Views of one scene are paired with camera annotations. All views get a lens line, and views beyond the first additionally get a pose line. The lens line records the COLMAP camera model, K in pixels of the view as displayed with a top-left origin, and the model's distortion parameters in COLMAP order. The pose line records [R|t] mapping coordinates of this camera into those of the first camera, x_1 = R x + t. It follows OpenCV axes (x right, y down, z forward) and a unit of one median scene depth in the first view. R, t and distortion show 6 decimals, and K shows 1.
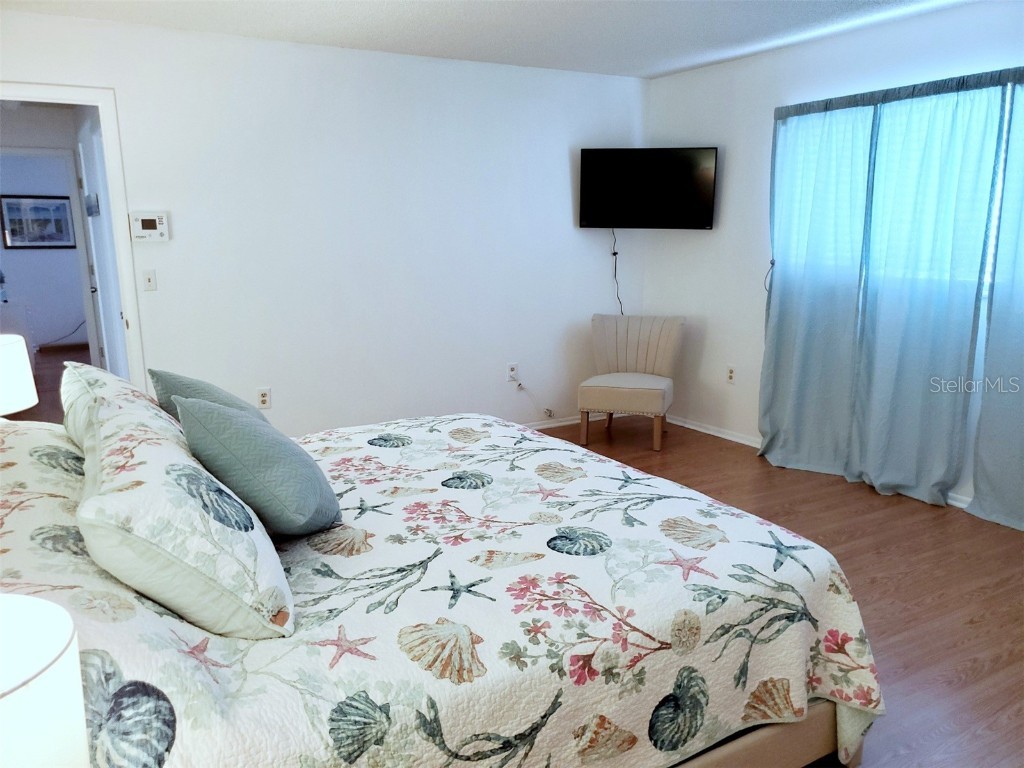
lens RADIAL K [[792.3, 0, 507.0], [0, 792.3, 426.3], [0, 0, 1]] dist [-0.037669, -0.006406]
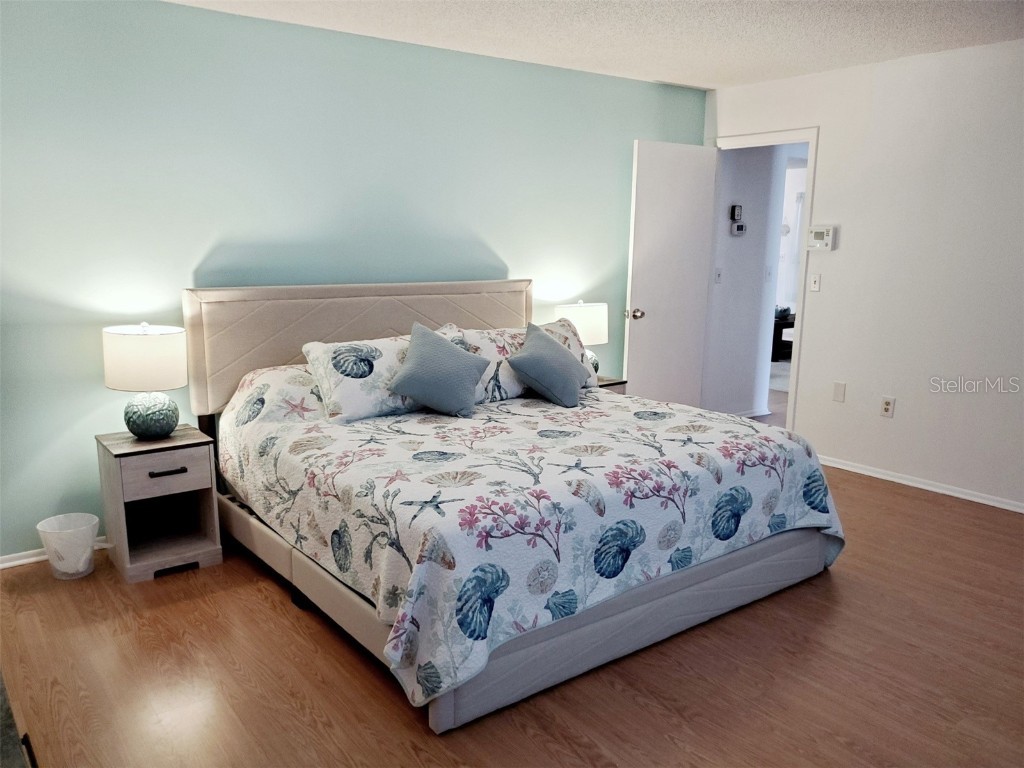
lens RADIAL K [[804.9, 0, 512.0], [0, 804.9, 384.0], [0, 0, 1]] dist [-0.073820, 0.007308]
pose [[0.164413, 0.206604, -0.964512, 1.441931], [-0.260227, 0.952262, 0.159621, -0.242362], [0.951446, 0.224748, 0.210328, 0.748851]]
